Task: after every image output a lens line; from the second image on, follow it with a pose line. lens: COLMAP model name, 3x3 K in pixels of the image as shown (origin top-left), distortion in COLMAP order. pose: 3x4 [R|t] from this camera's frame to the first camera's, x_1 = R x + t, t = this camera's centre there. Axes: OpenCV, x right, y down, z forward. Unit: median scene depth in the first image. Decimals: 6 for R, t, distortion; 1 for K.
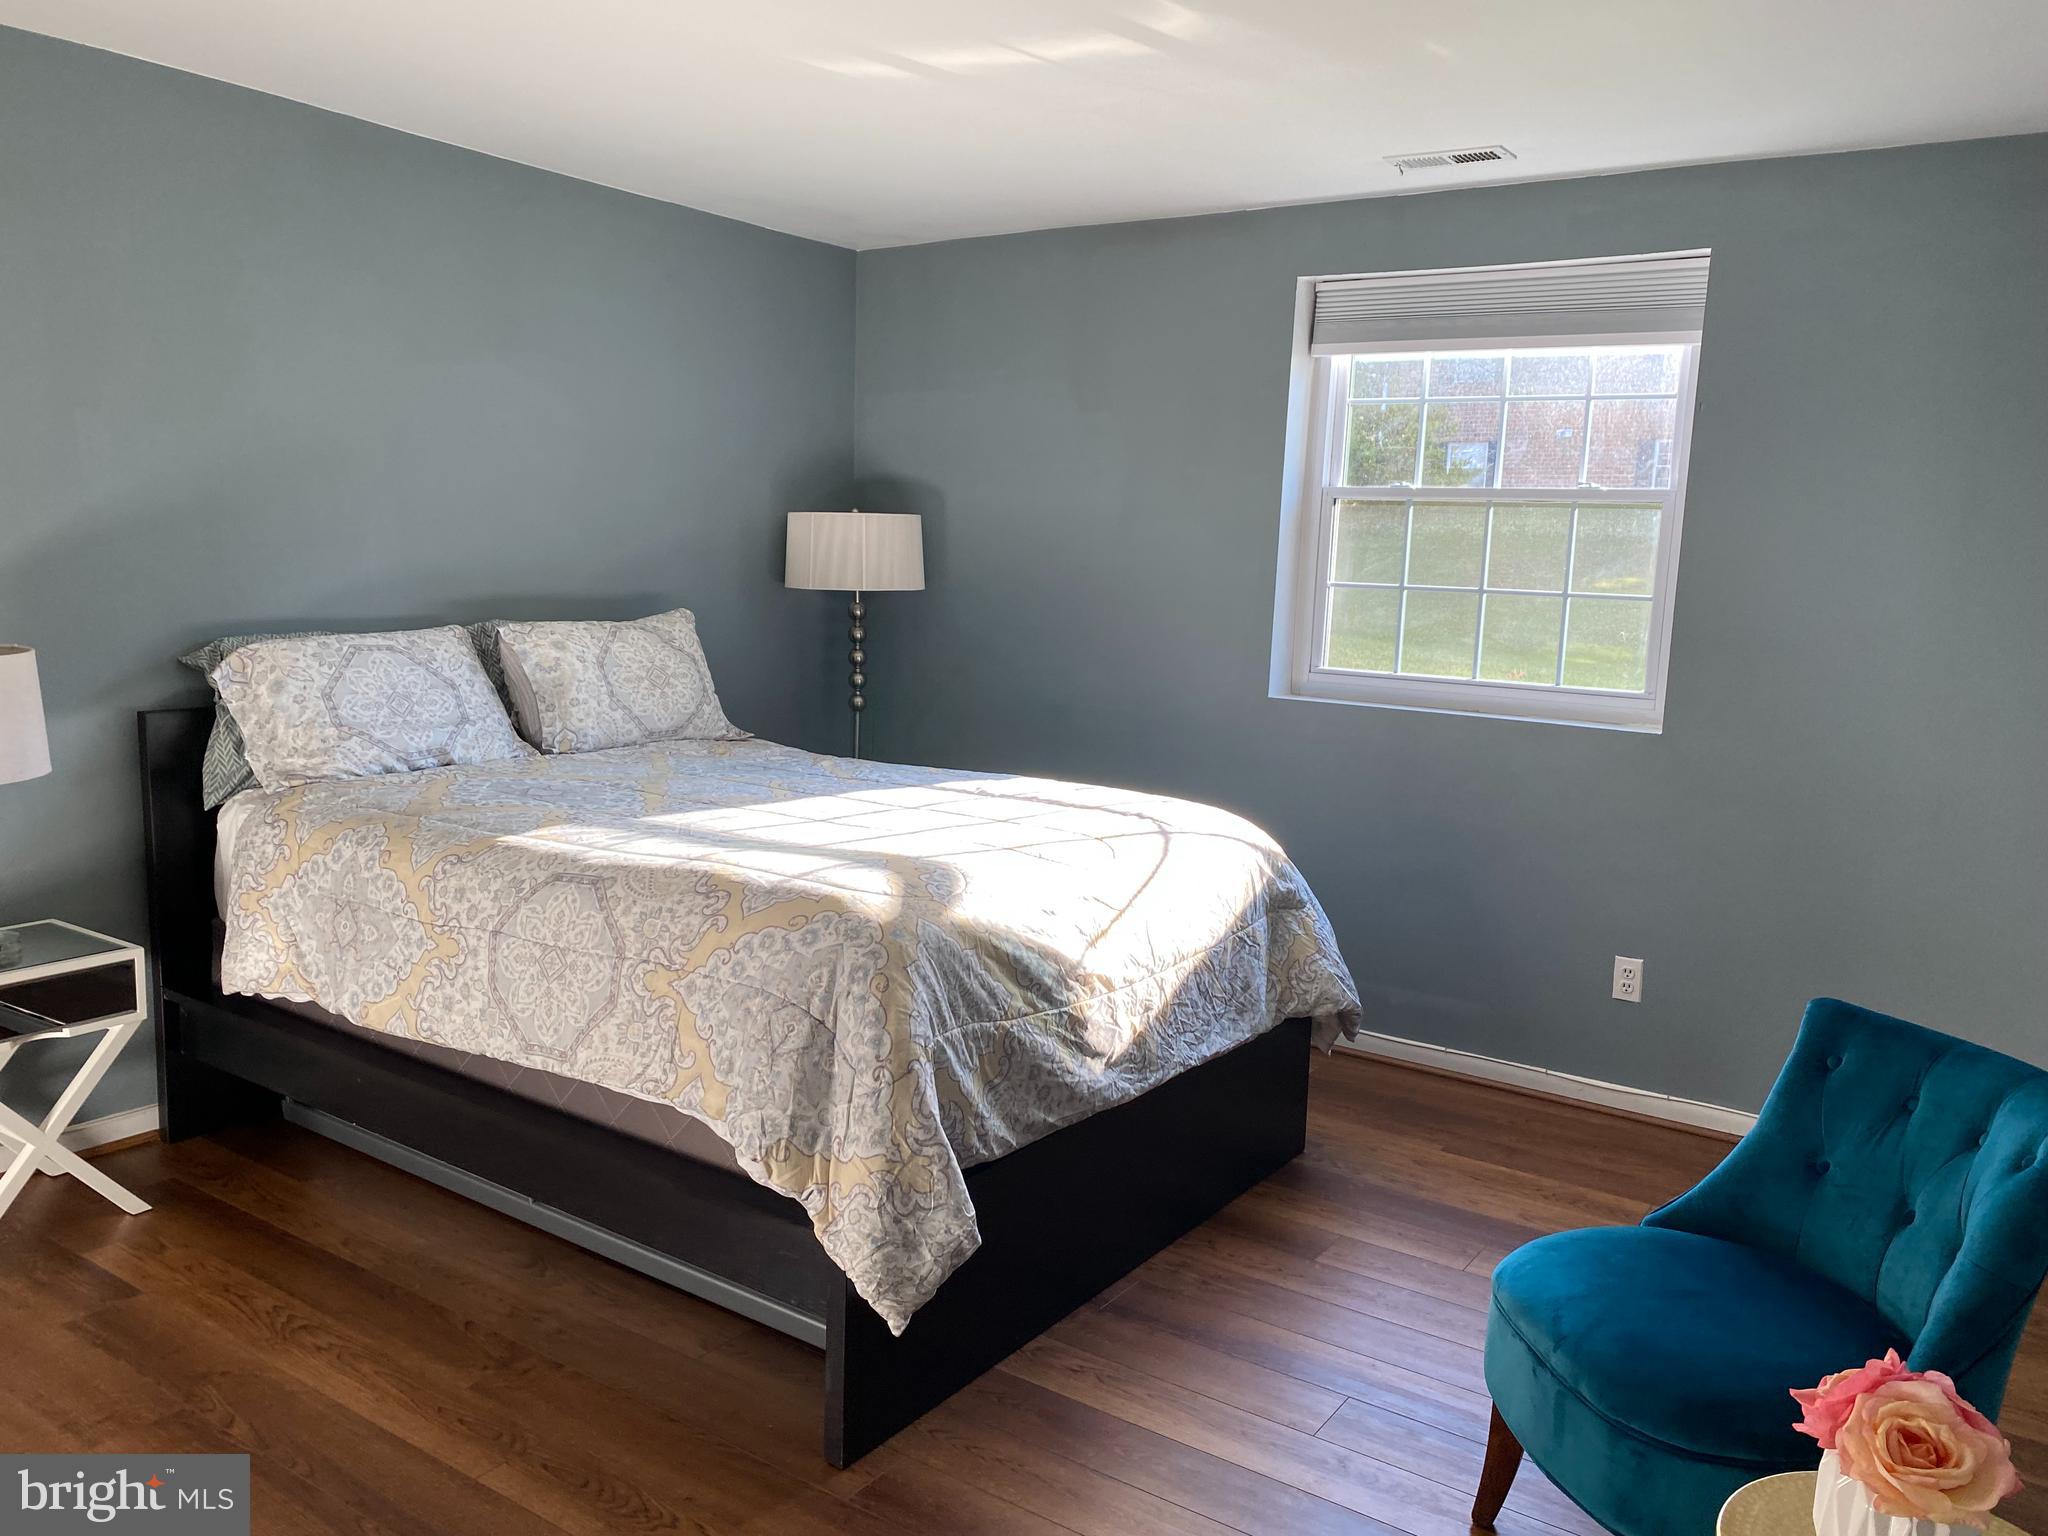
lens RADIAL K [[1560.8, 0, 1038.1], [0, 1560.8, 767.7], [0, 0, 1]] dist [0.077454, -0.114585]
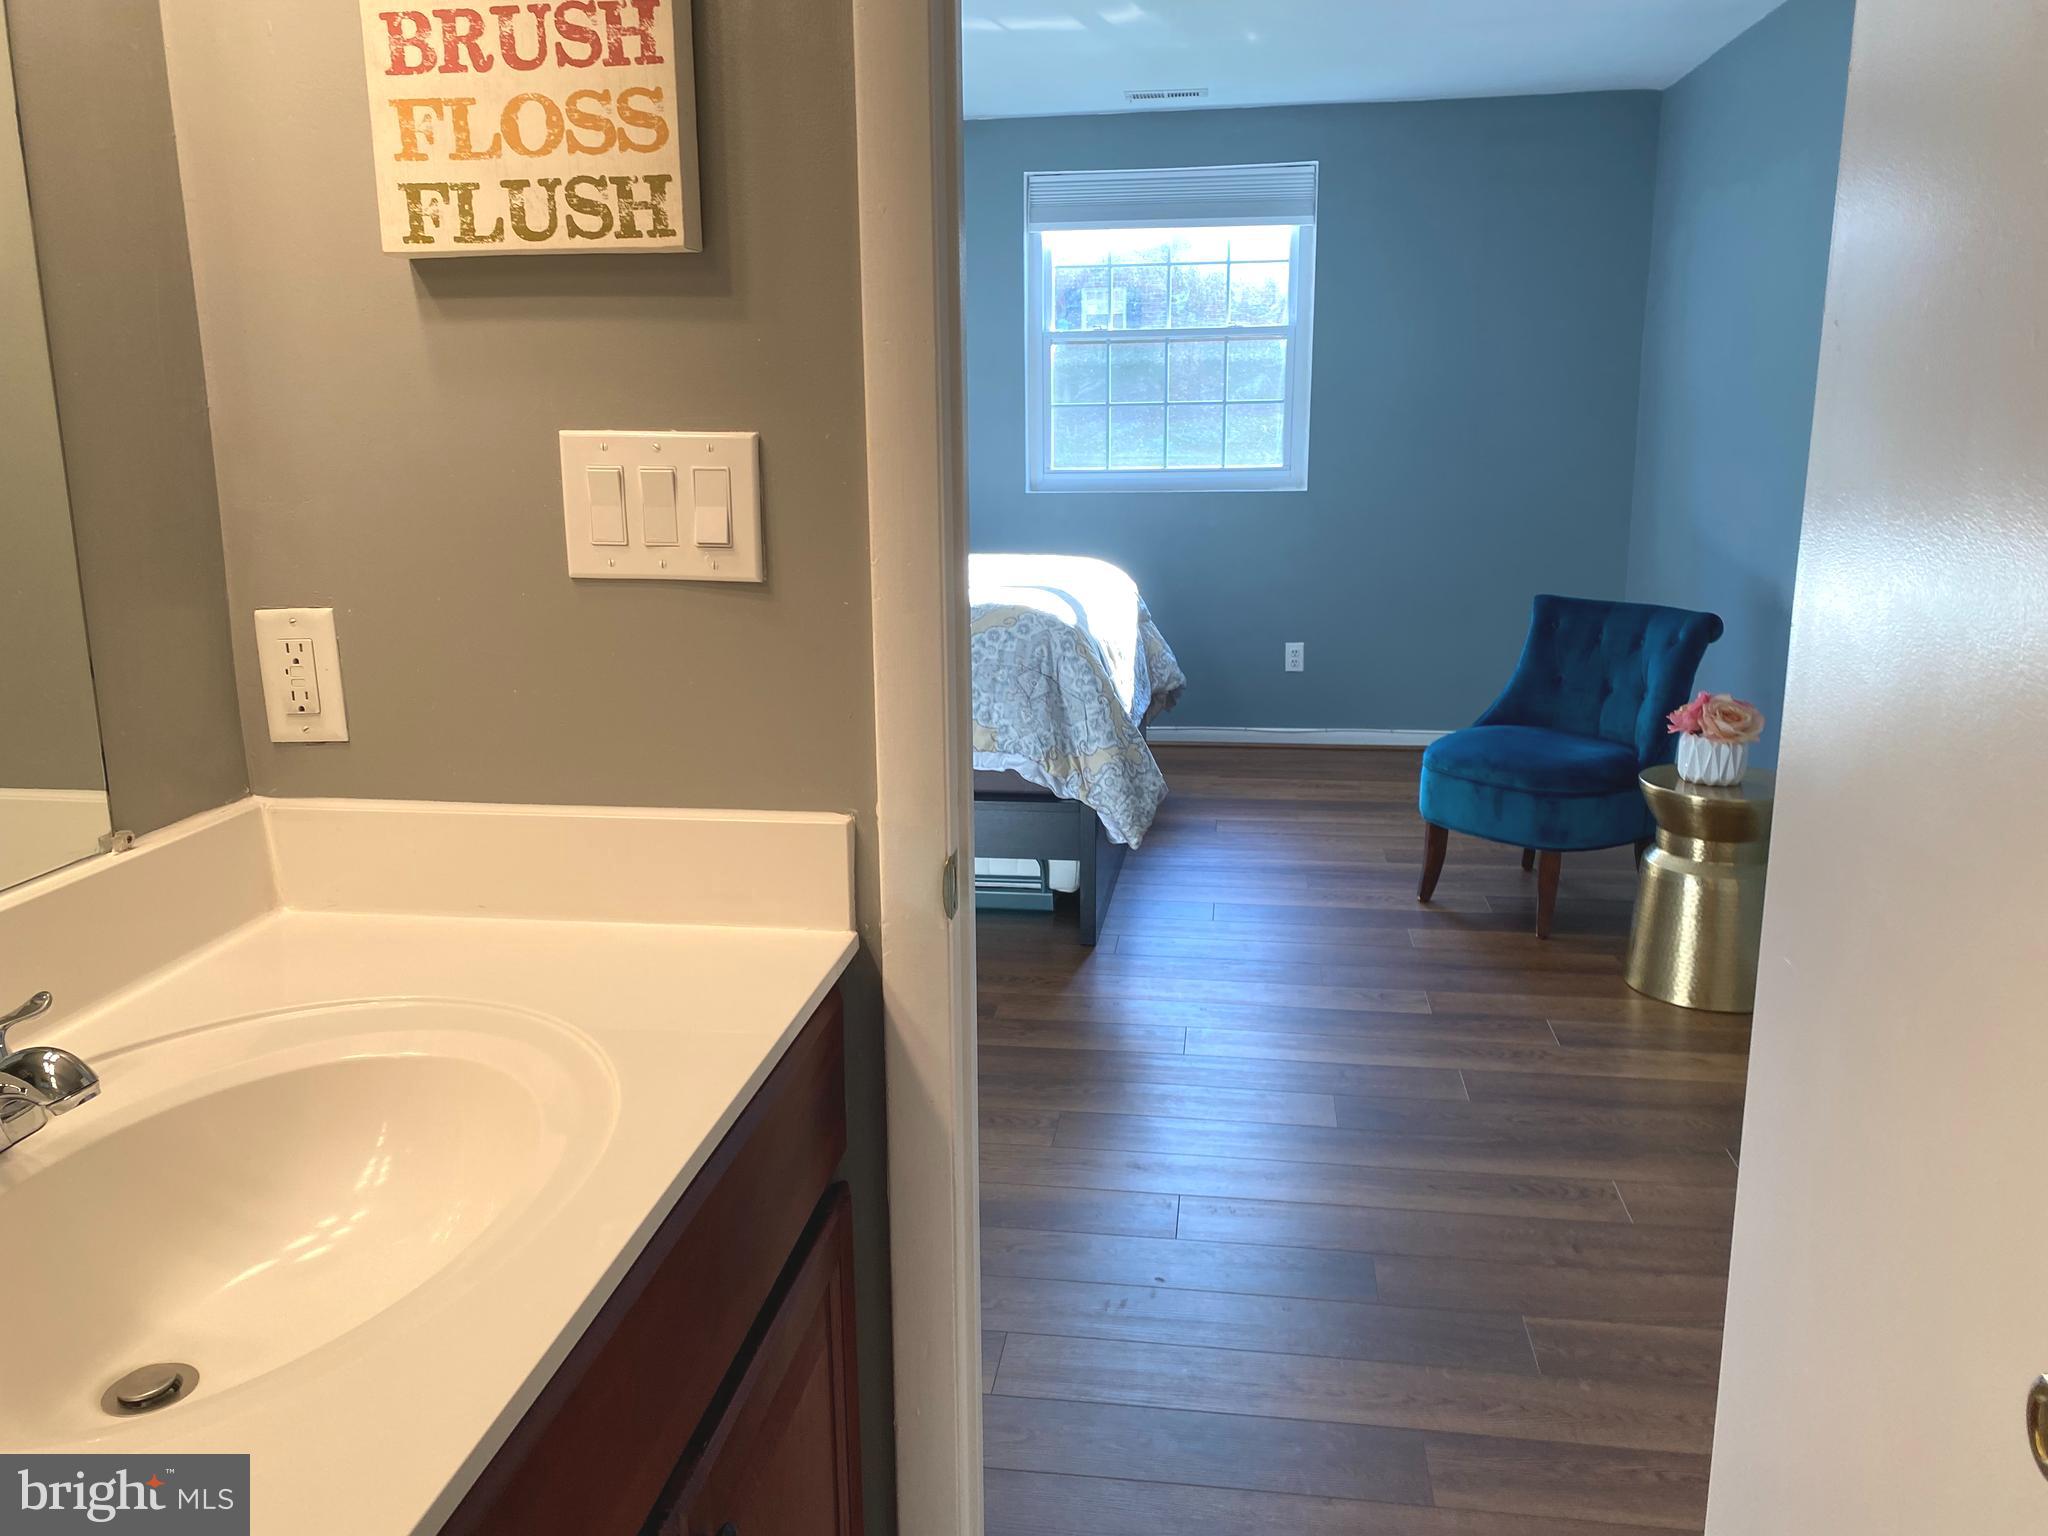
lens RADIAL K [[1560.8, 0, 1008.2], [0, 1560.8, 767.3], [0, 0, 1]] dist [0.077454, -0.114585]
pose [[0.902516, -0.142385, 0.406438, -0.535973], [0.106771, 0.988277, 0.109126, 0.048146], [-0.417211, -0.055092, 0.907138, -0.273884]]
